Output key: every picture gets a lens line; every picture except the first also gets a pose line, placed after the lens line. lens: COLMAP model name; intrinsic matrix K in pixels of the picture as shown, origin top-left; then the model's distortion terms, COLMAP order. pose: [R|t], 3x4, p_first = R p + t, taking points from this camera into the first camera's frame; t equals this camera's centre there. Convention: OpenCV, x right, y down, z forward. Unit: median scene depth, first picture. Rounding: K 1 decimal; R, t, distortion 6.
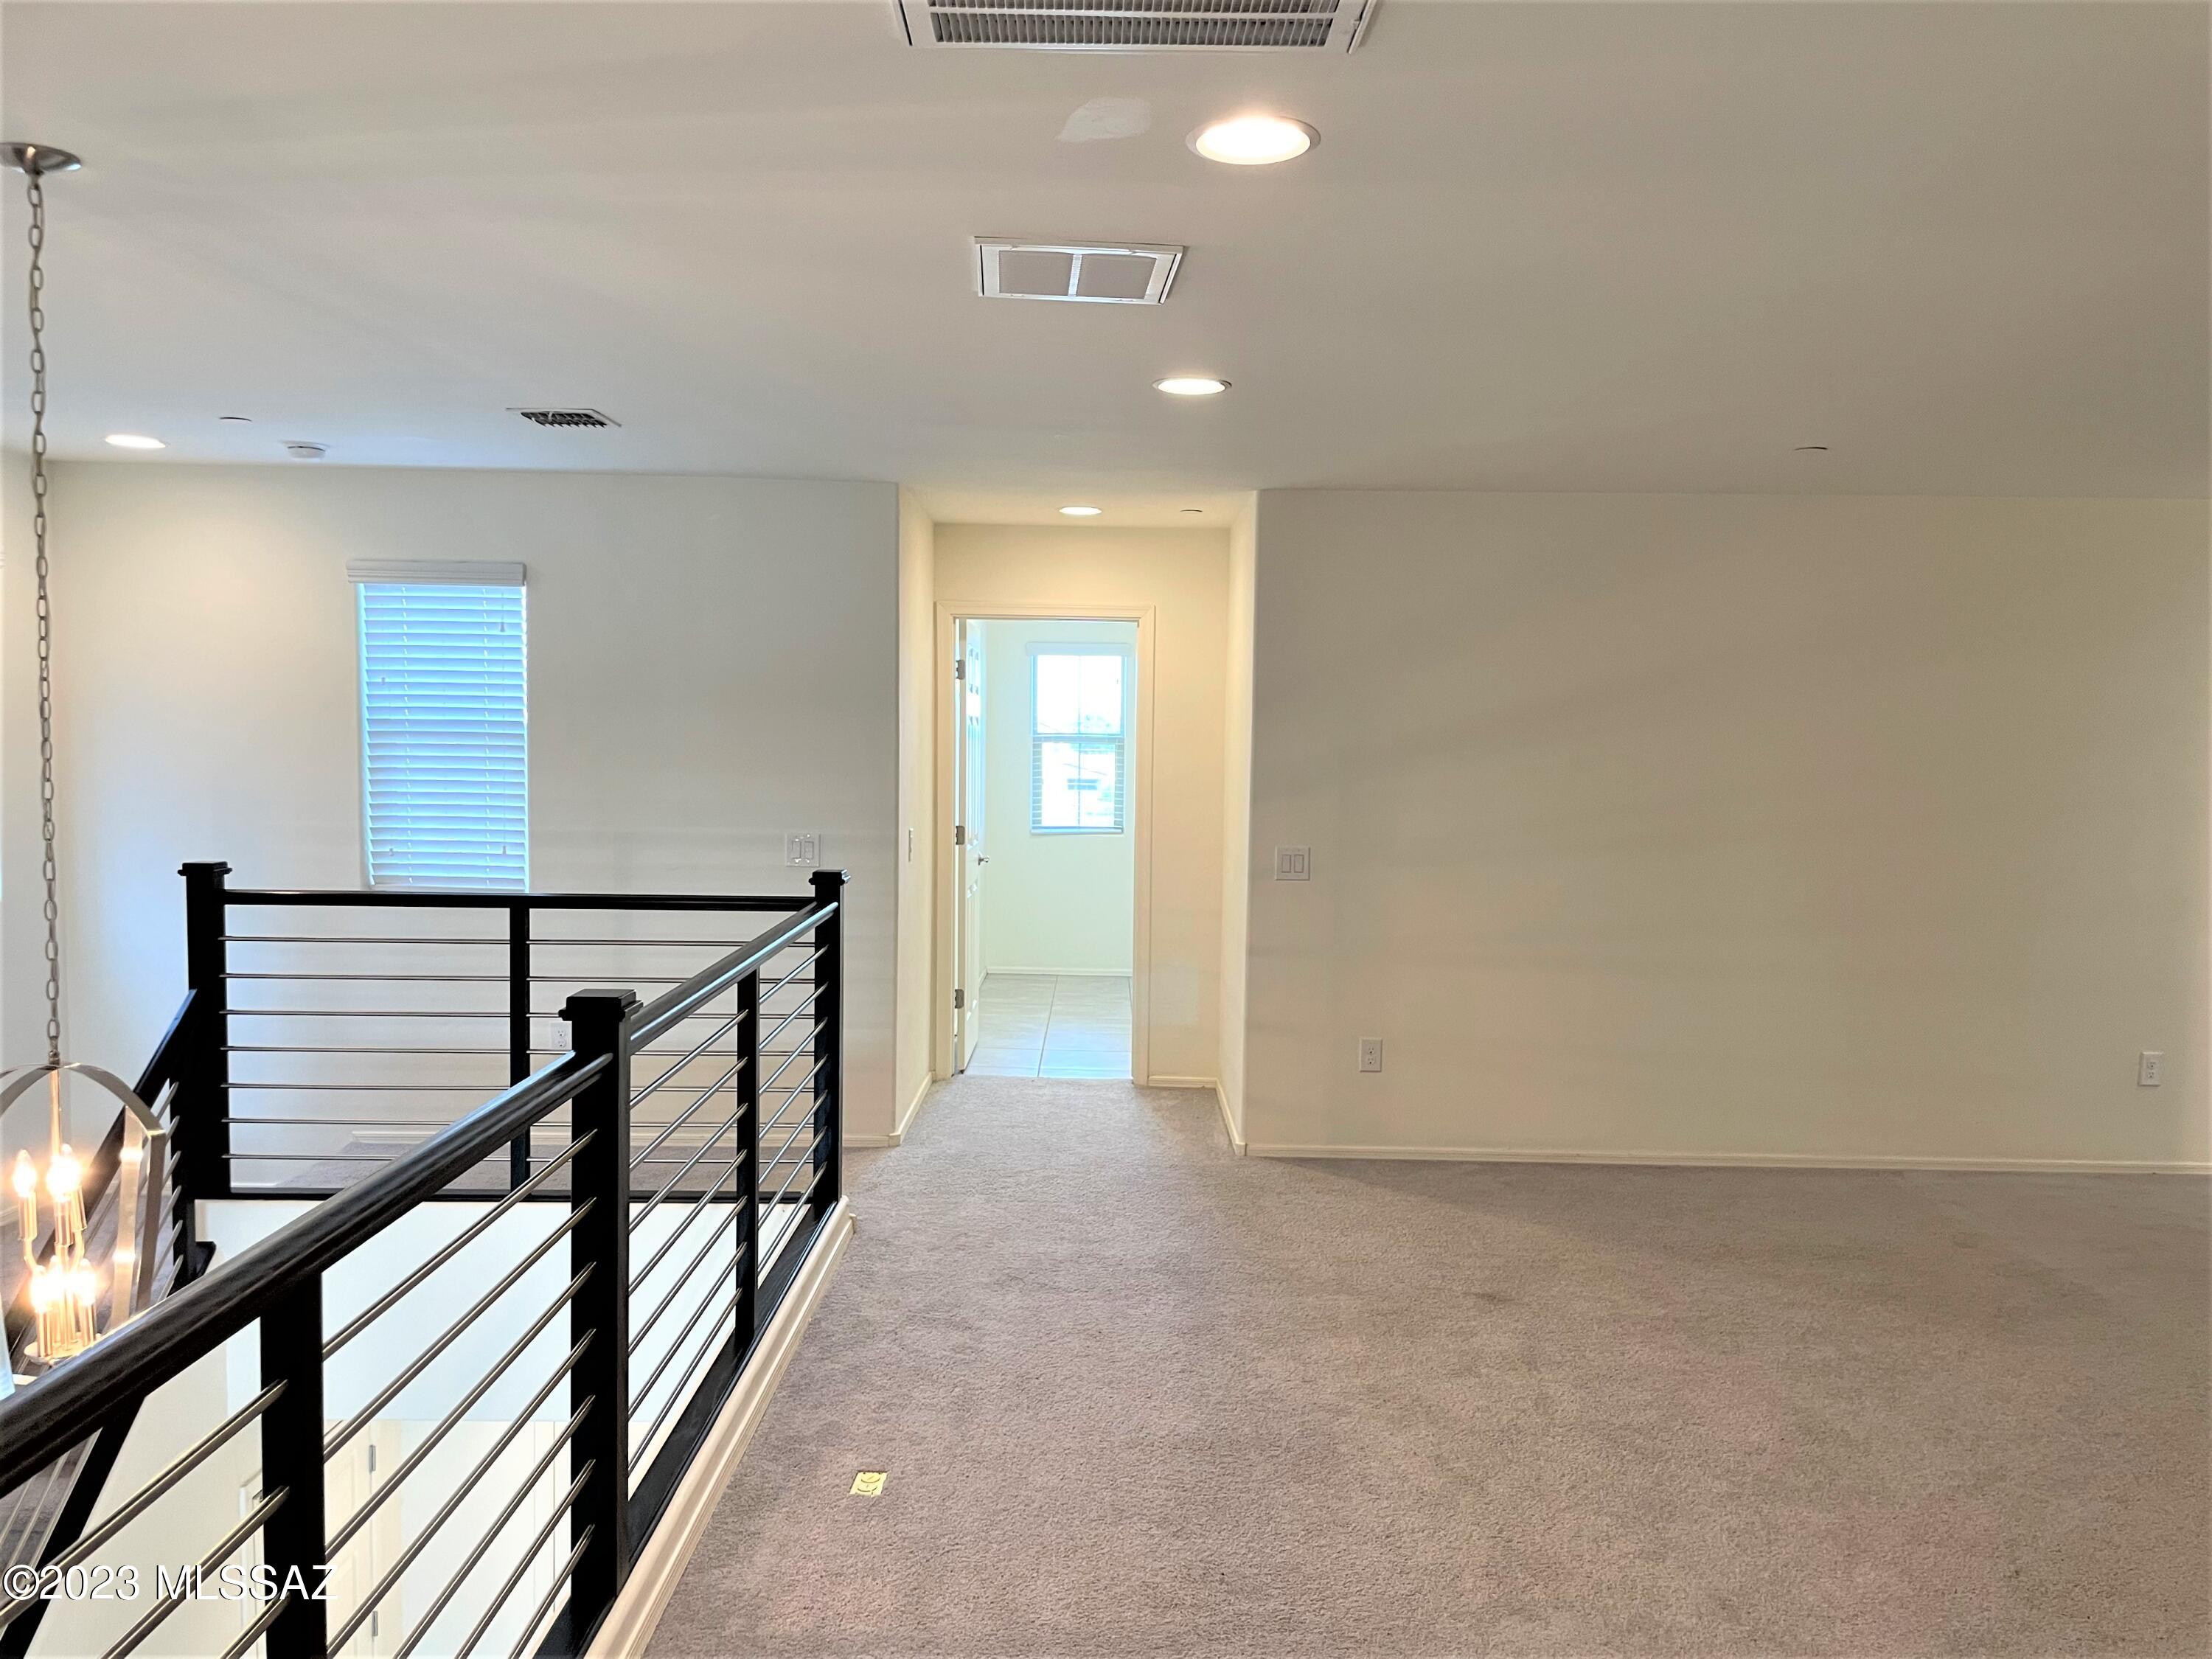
lens RADIAL K [[1663.3, 0, 1098.4], [0, 1663.3, 813.3], [0, 0, 1]] dist [0.074167, -0.099498]
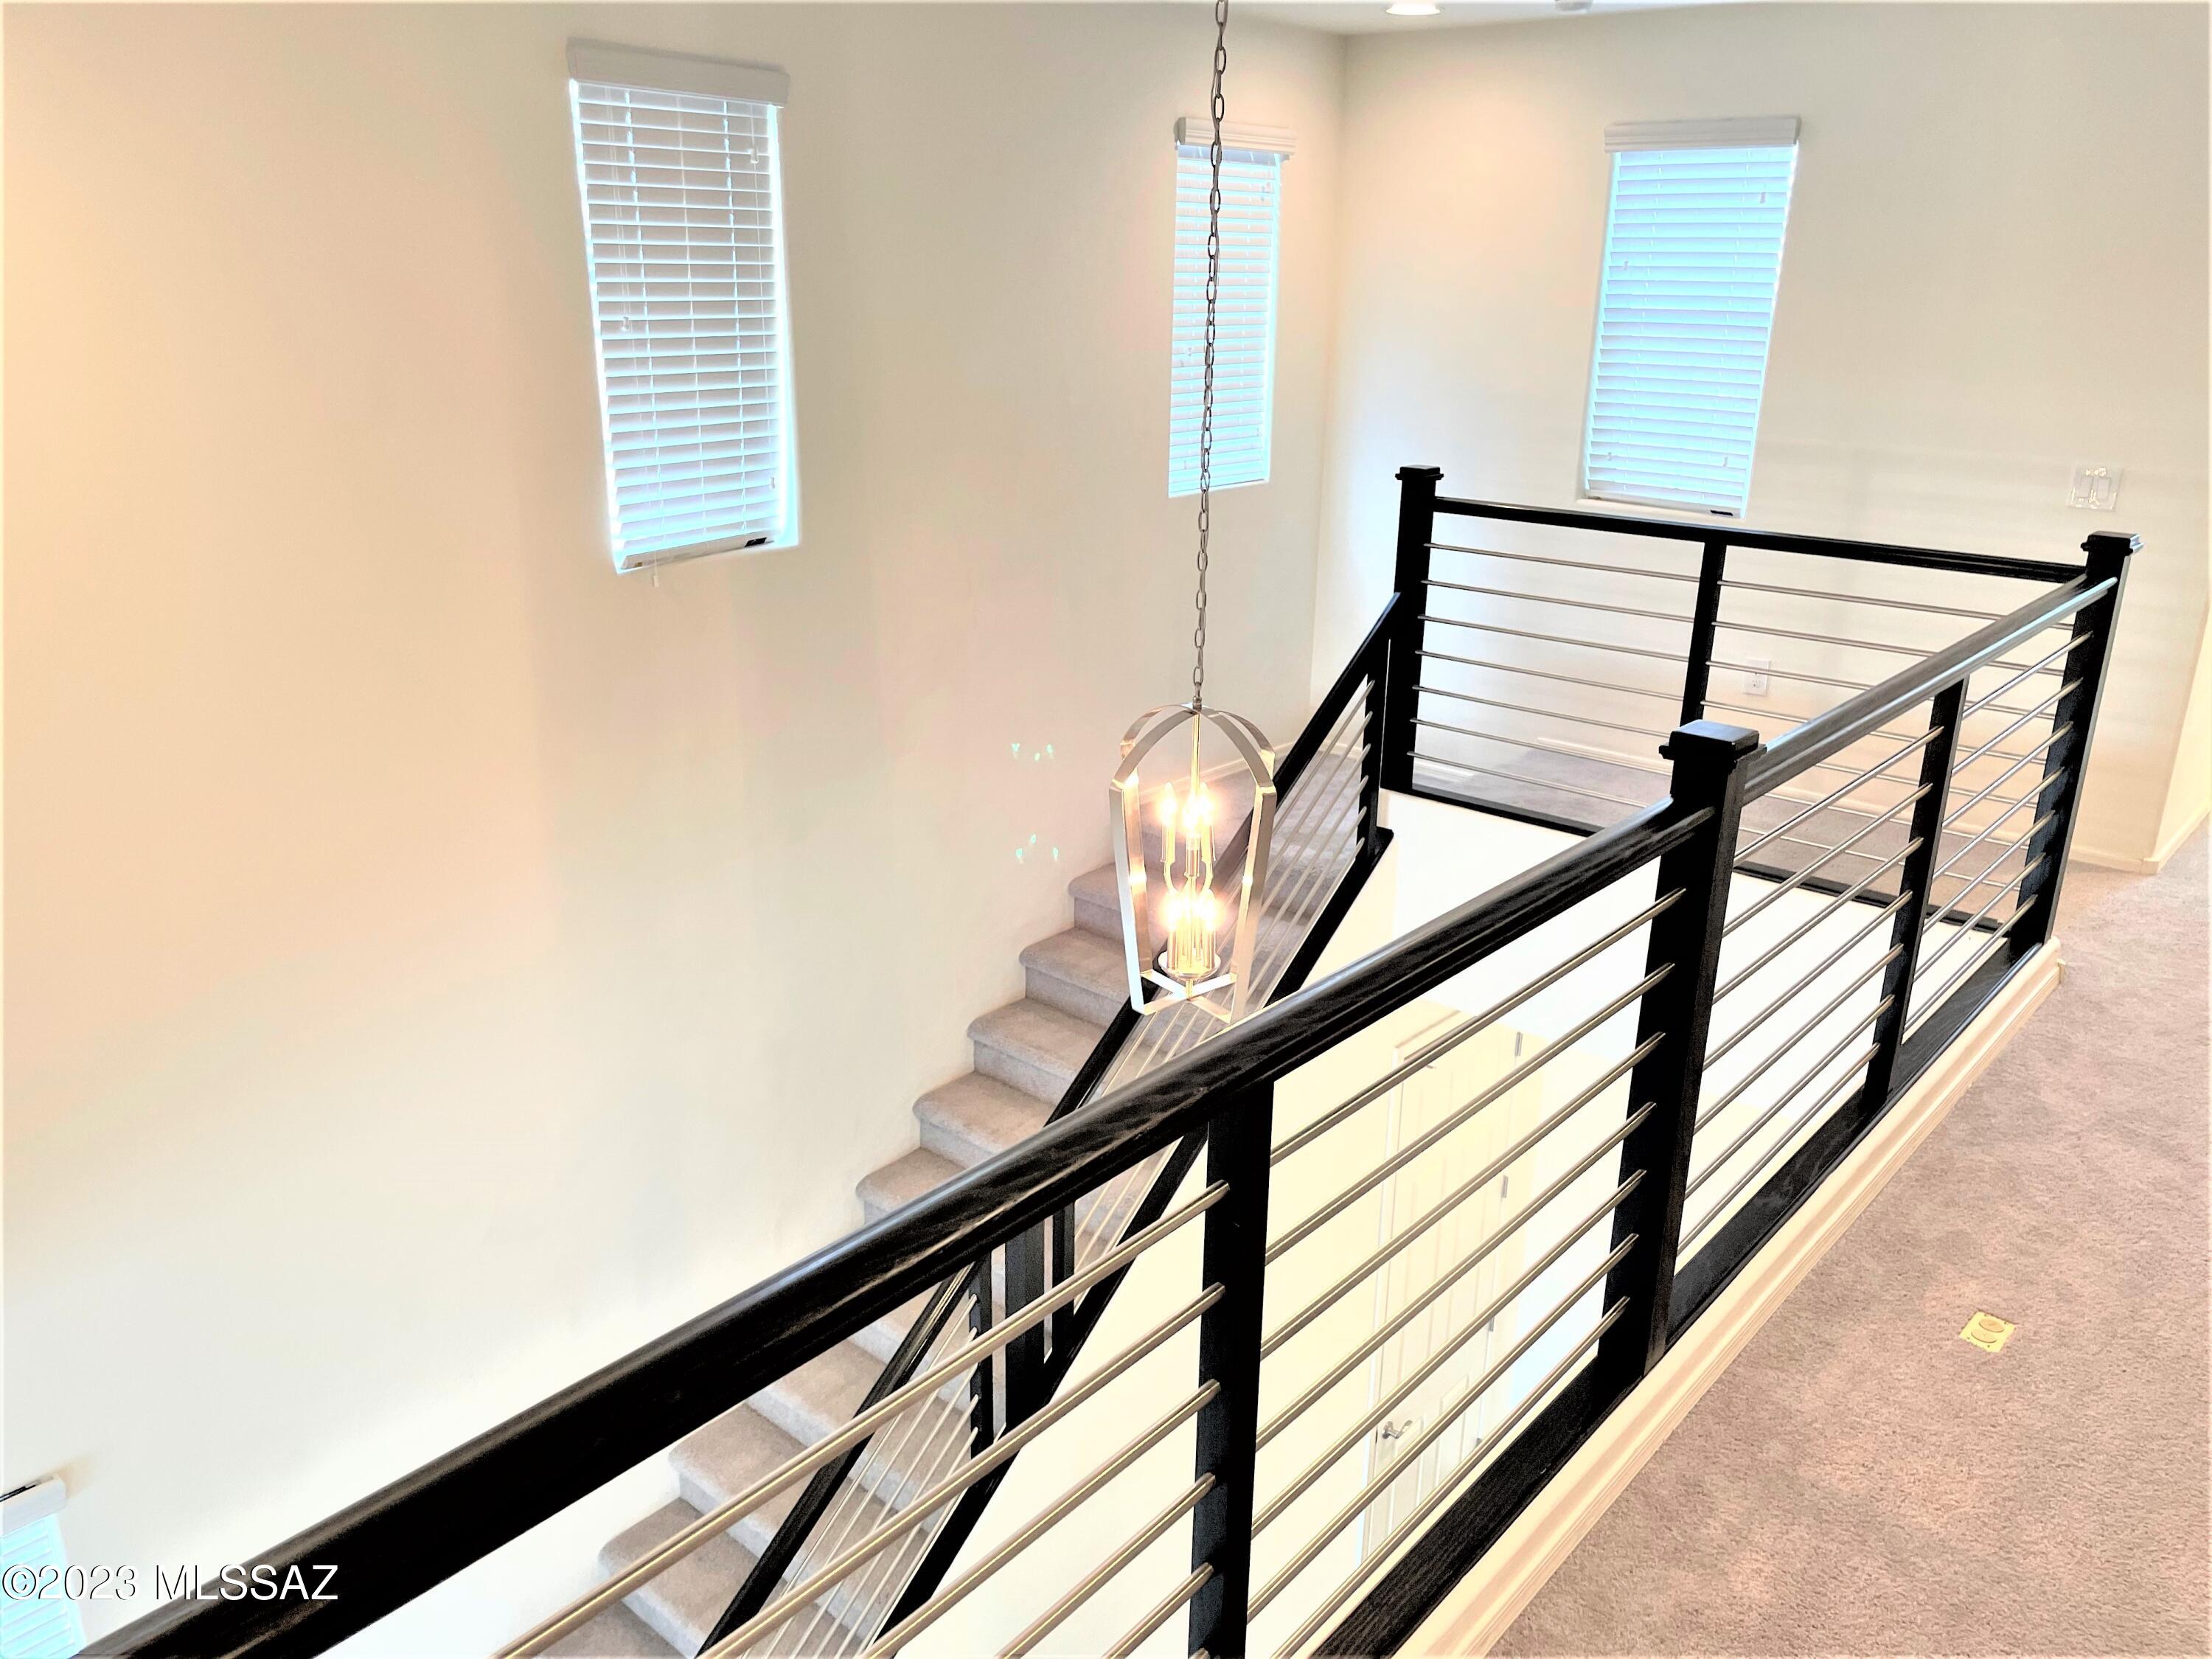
lens RADIAL K [[1663.3, 0, 1090.6], [0, 1663.3, 842.2], [0, 0, 1]] dist [0.074167, -0.099498]
pose [[0.751025, 0.208858, -0.626371, 0.001159], [-0.033087, 0.959365, 0.280221, -0.038465], [0.659445, -0.189728, 0.727417, 0.114335]]
